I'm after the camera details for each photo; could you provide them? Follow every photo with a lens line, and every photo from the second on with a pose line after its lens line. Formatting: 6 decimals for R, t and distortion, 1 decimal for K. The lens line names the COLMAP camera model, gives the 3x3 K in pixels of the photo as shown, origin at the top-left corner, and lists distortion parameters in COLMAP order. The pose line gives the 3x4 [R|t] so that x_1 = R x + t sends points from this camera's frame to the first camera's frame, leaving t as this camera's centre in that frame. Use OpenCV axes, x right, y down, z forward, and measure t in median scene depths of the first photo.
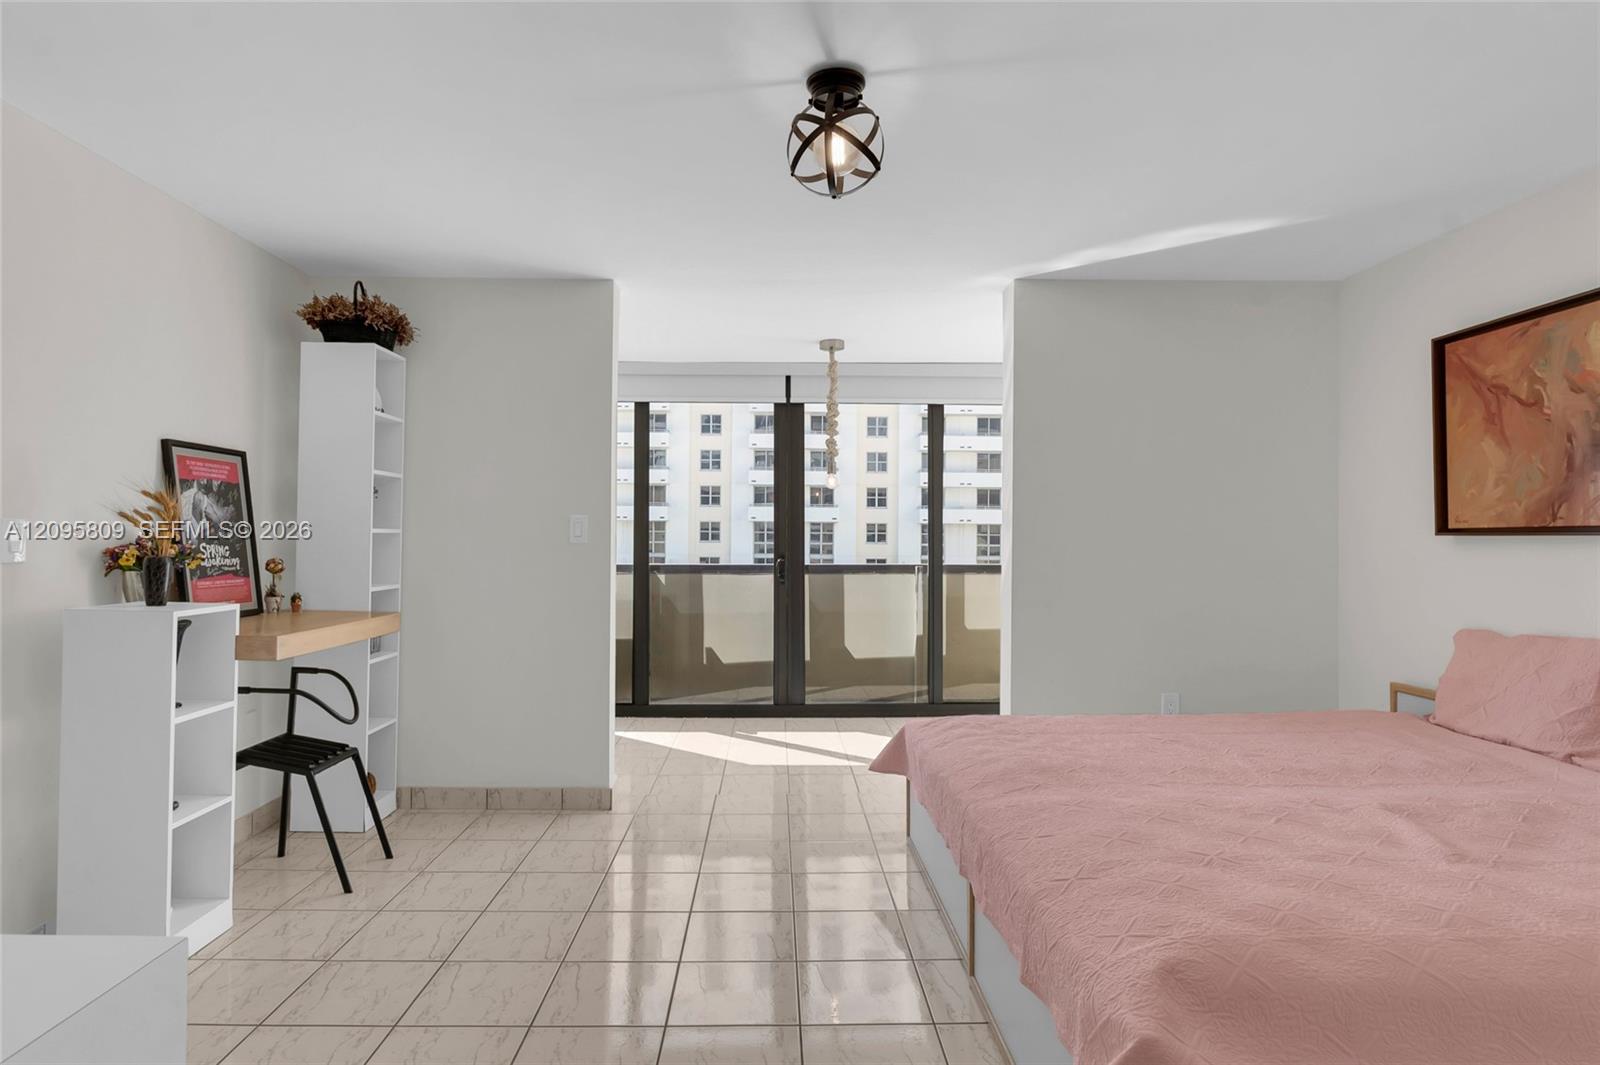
lens RADIAL K [[778.6, 0, 798.8], [0, 778.6, 532.5], [0, 0, 1]] dist [-0.002307, -0.000938]
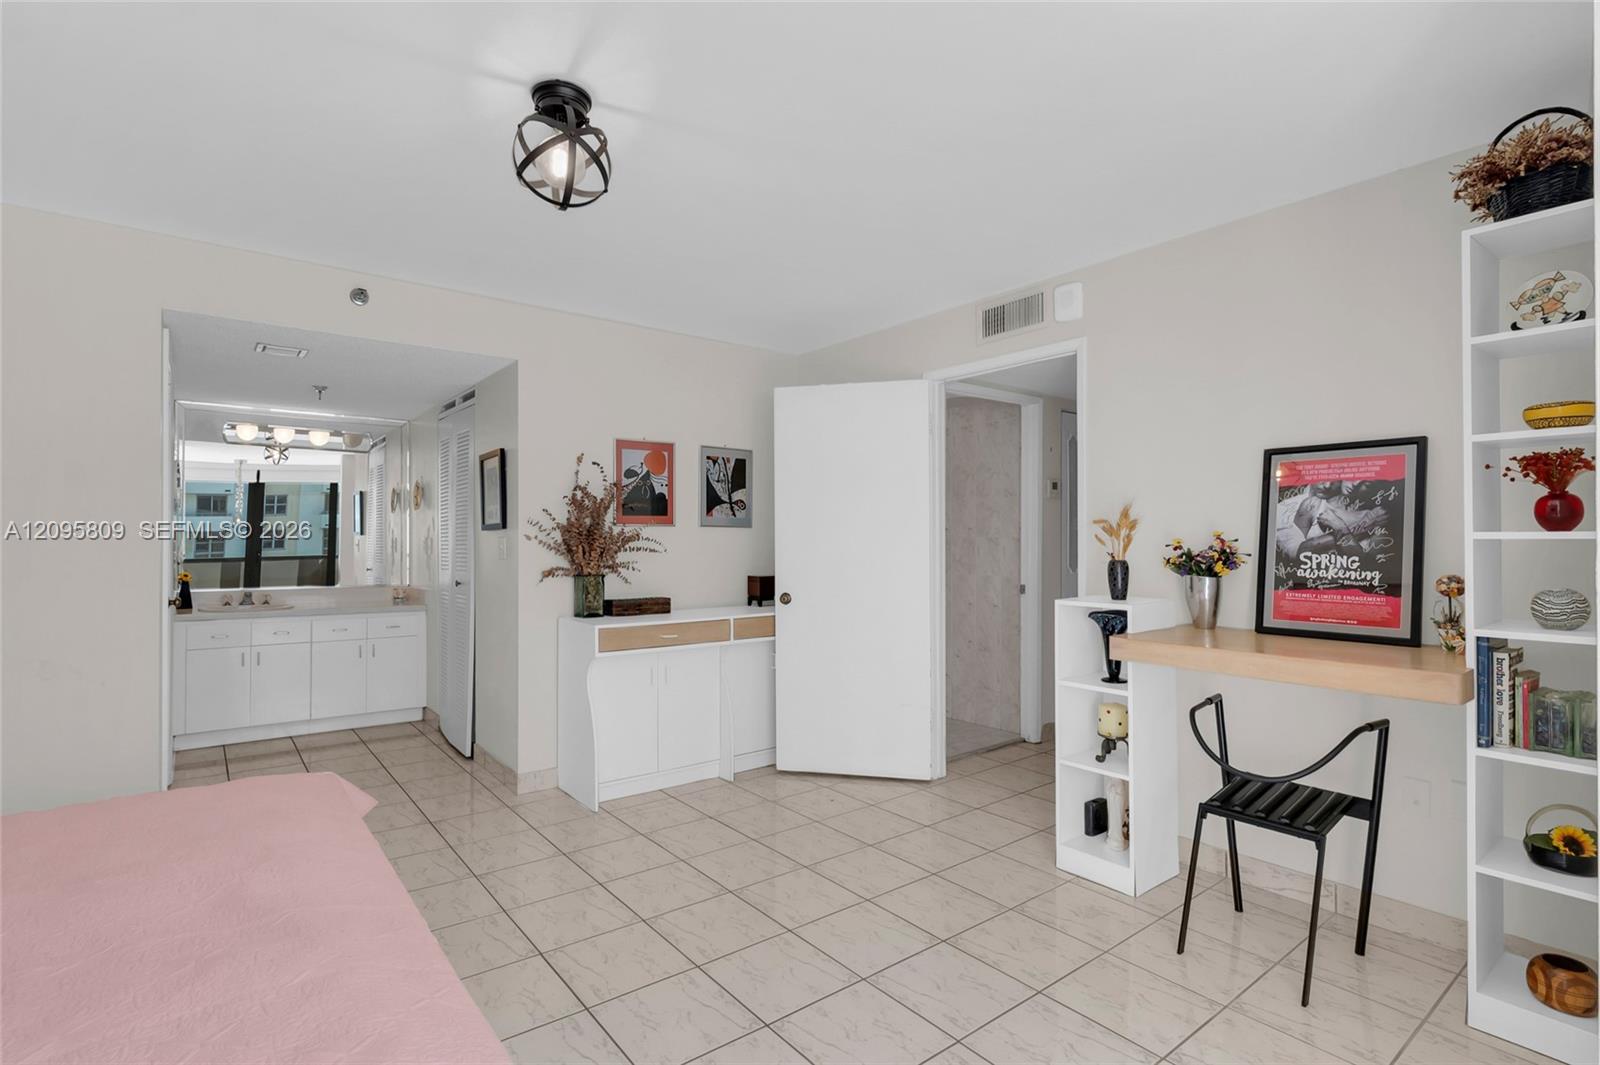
lens RADIAL K [[778.6, 0, 803.7], [0, 778.6, 533.9], [0, 0, 1]] dist [-0.002307, -0.000938]
pose [[-0.798148, -0.001961, -0.602458, 0.269987], [0.006667, 0.999905, -0.012087, -0.001133], [0.602424, -0.013663, -0.798059, 1.344603]]
